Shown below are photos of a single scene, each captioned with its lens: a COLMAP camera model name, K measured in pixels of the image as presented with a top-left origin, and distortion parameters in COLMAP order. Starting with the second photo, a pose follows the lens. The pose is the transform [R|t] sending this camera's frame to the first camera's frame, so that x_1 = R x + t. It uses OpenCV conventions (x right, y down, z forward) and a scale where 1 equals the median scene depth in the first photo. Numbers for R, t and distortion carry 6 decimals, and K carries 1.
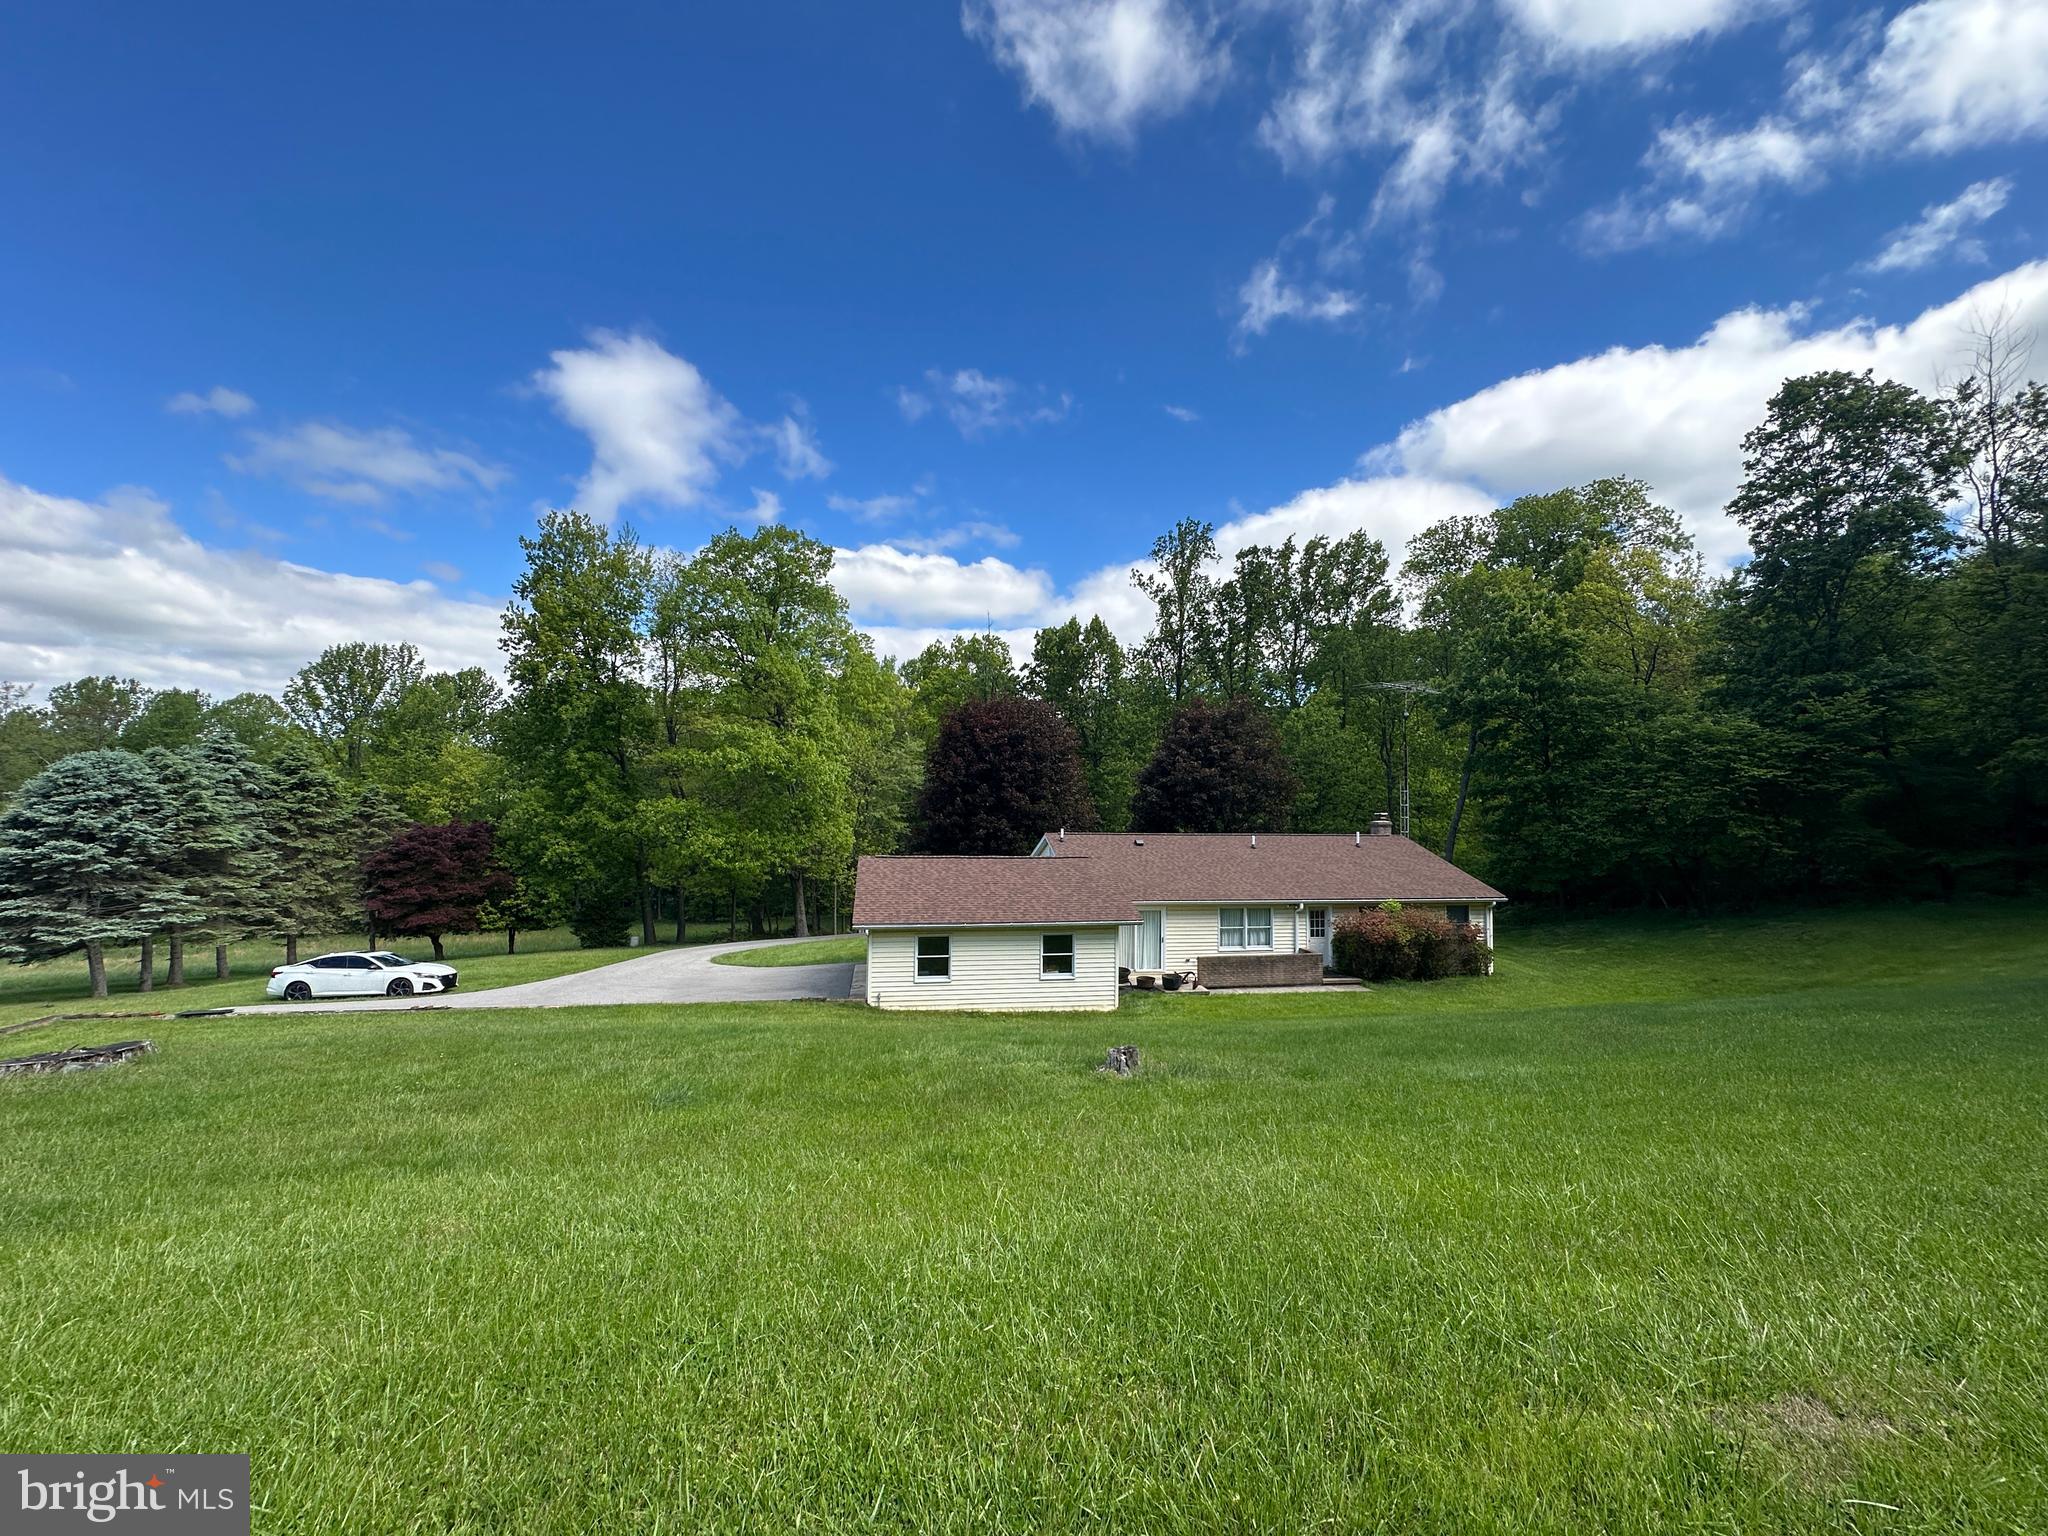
lens RADIAL K [[808.0, 0, 1029.5], [0, 808.0, 774.8], [0, 0, 1]] dist [-0.004657, 0.001573]
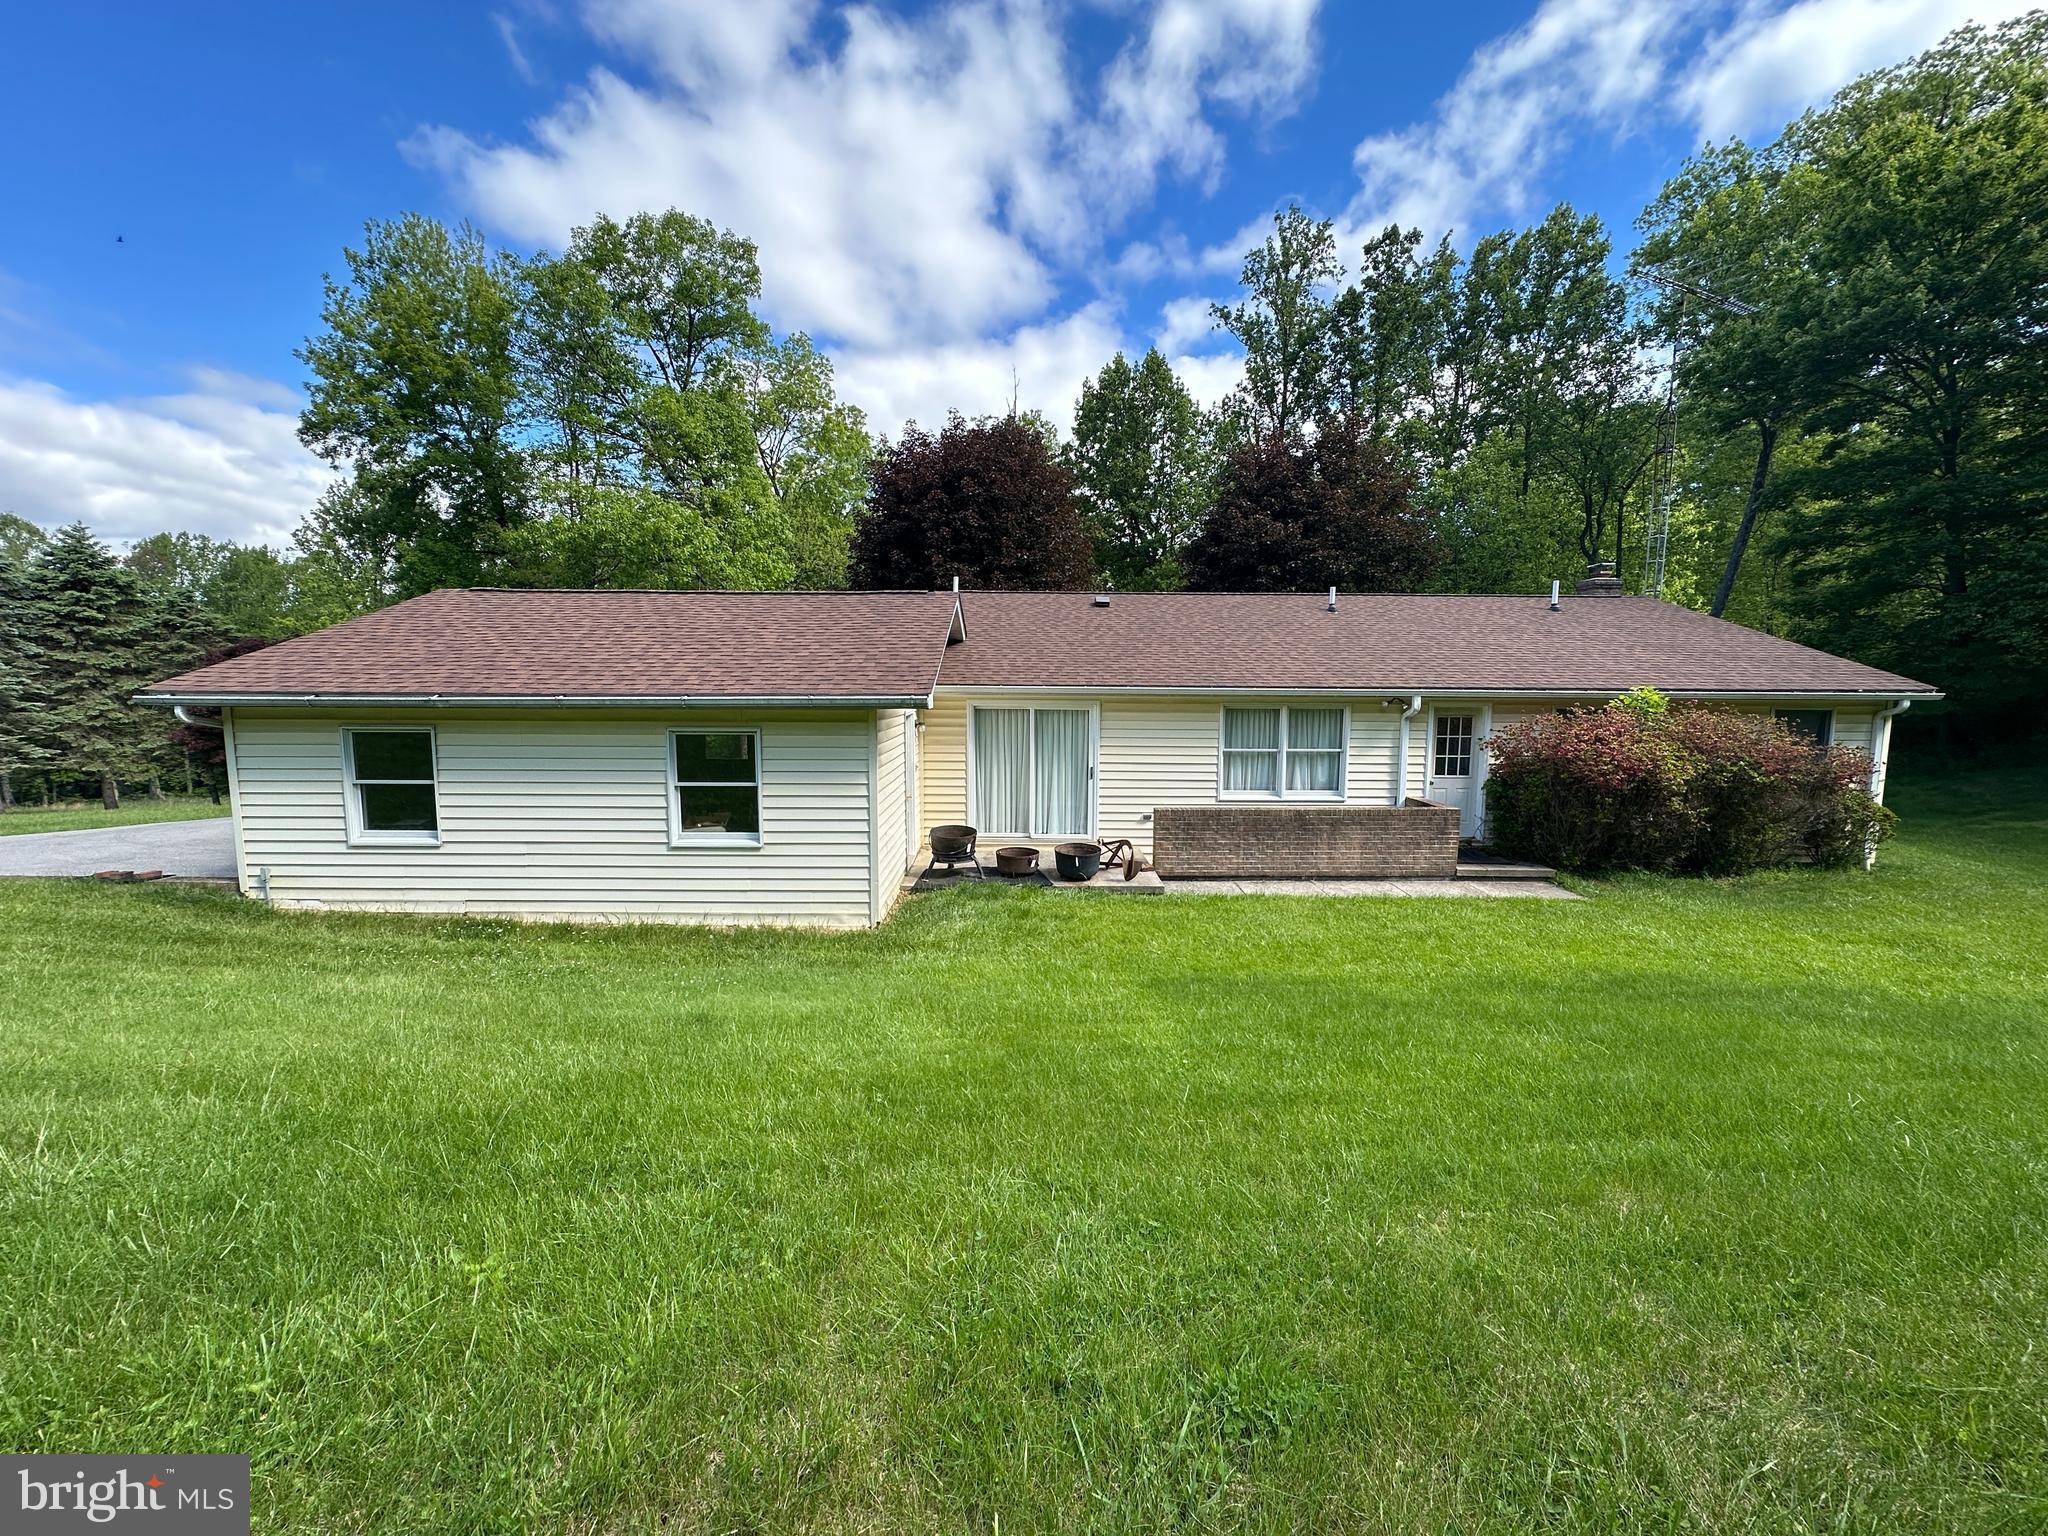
lens RADIAL K [[808.0, 0, 1028.6], [0, 808.0, 772.2], [0, 0, 1]] dist [-0.004657, 0.001573]
pose [[0.988218, 0.012332, -0.152556, 0.170838], [0.010795, 0.988651, 0.149840, 0.115129], [0.152673, -0.149721, 0.976870, 0.465338]]
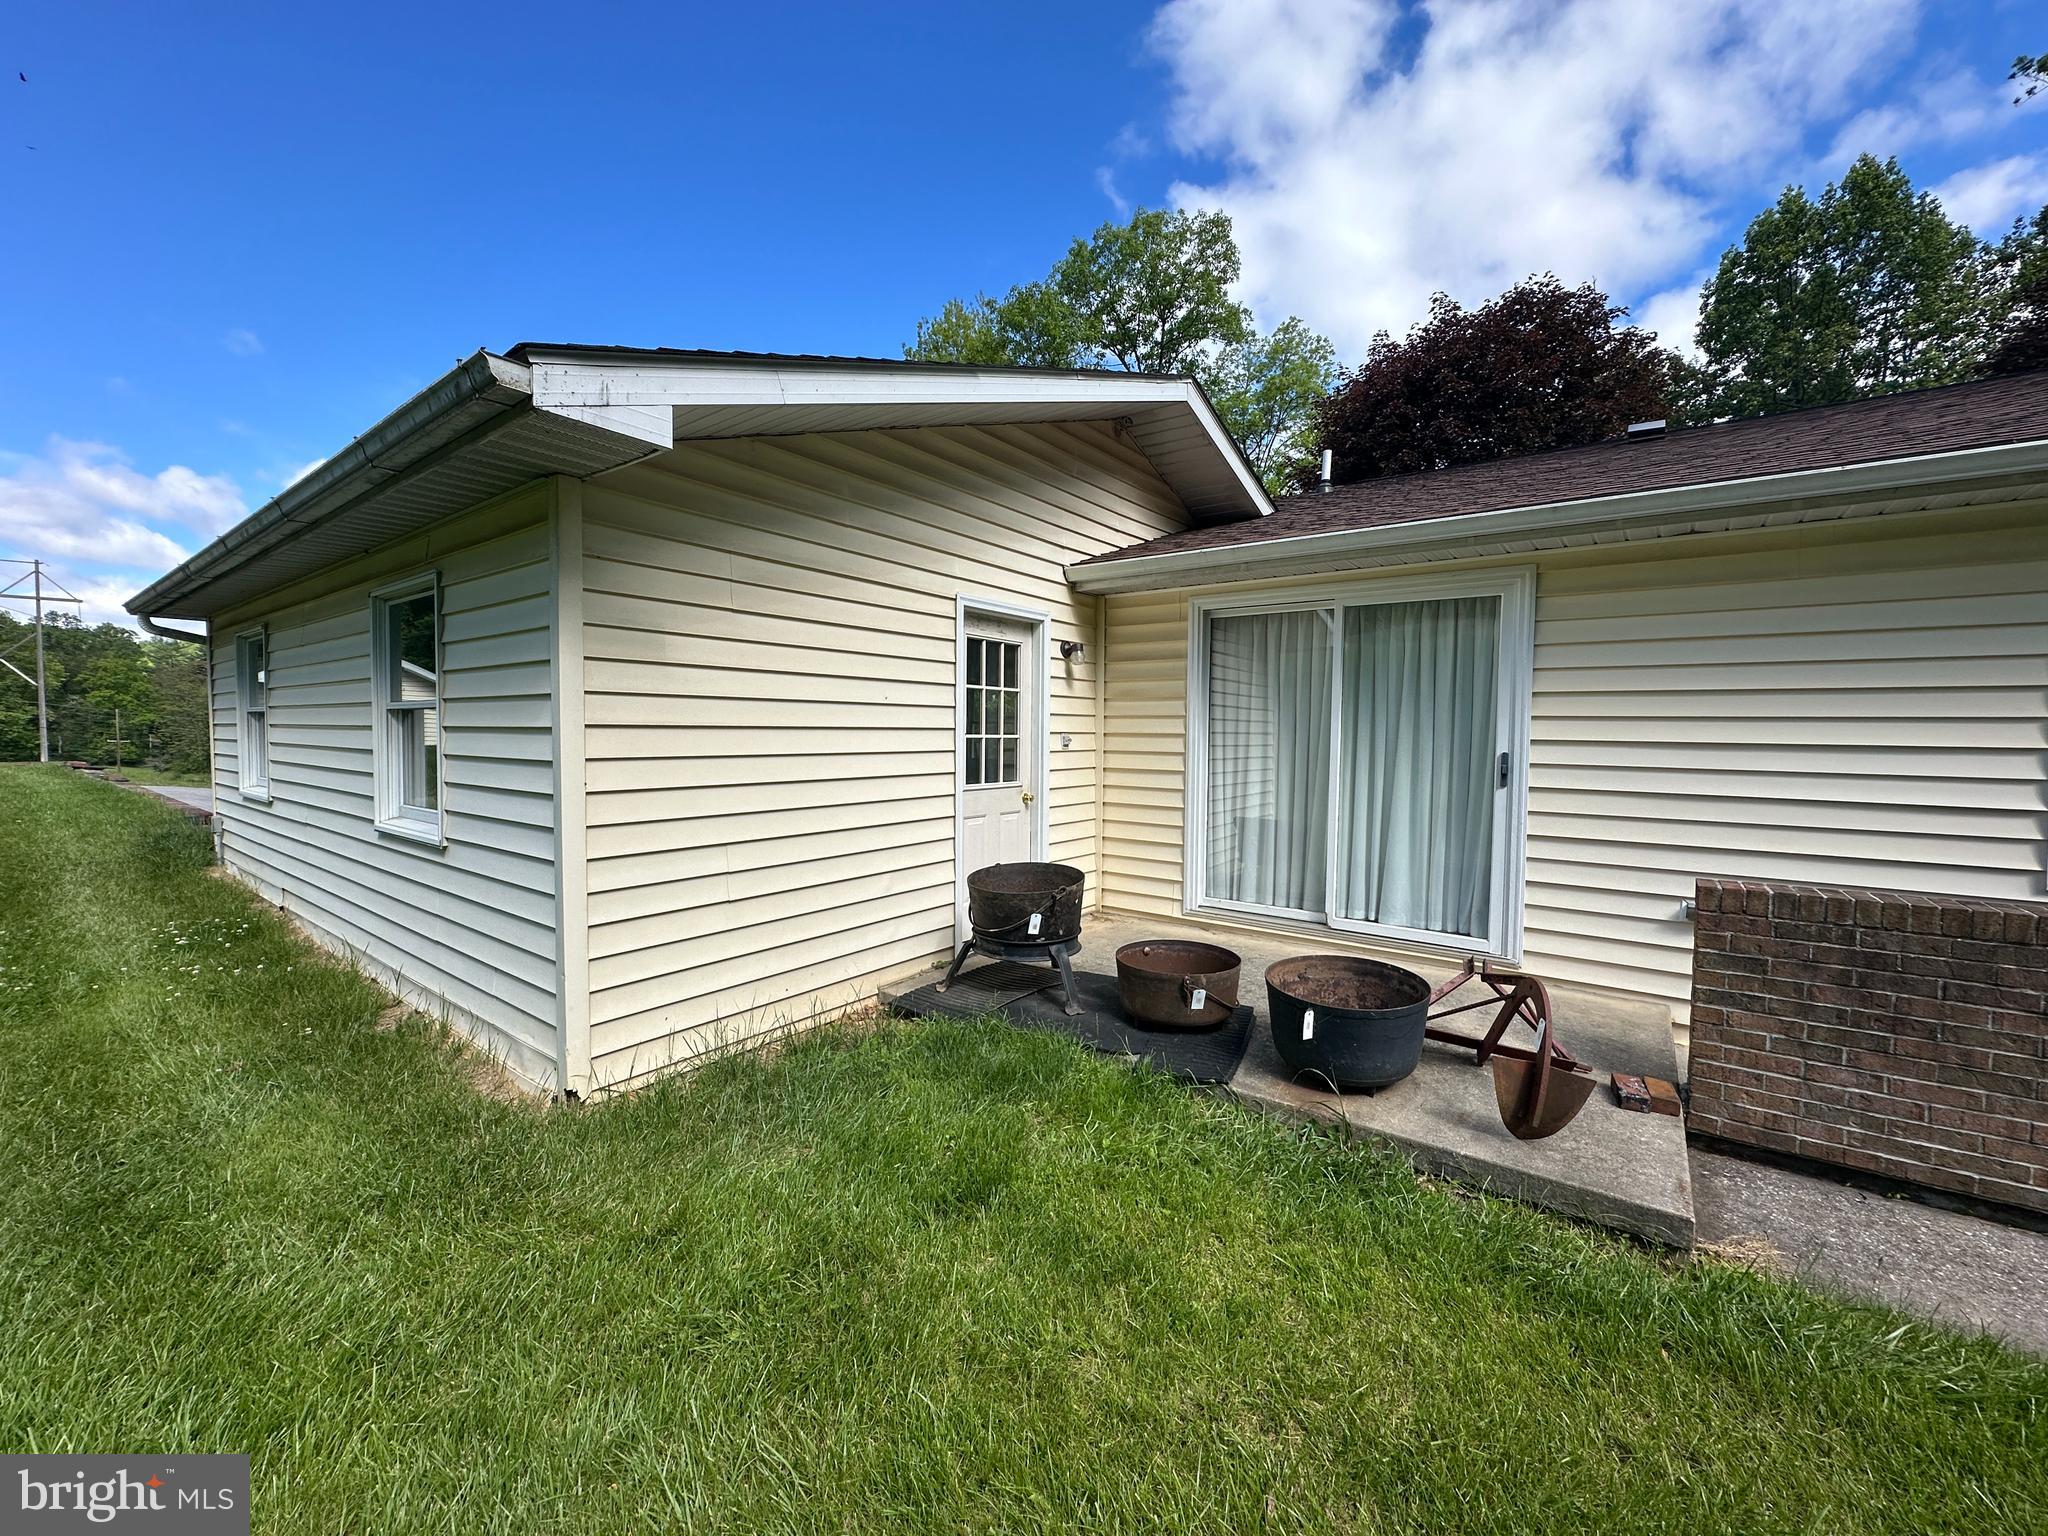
lens RADIAL K [[808.0, 0, 1024.7], [0, 808.0, 788.4], [0, 0, 1]] dist [-0.004657, 0.001573]
pose [[0.688584, 0.046267, -0.723679, 0.185403], [0.027784, 0.995547, 0.090084, 0.162995], [0.724624, -0.082137, 0.684232, 0.696041]]
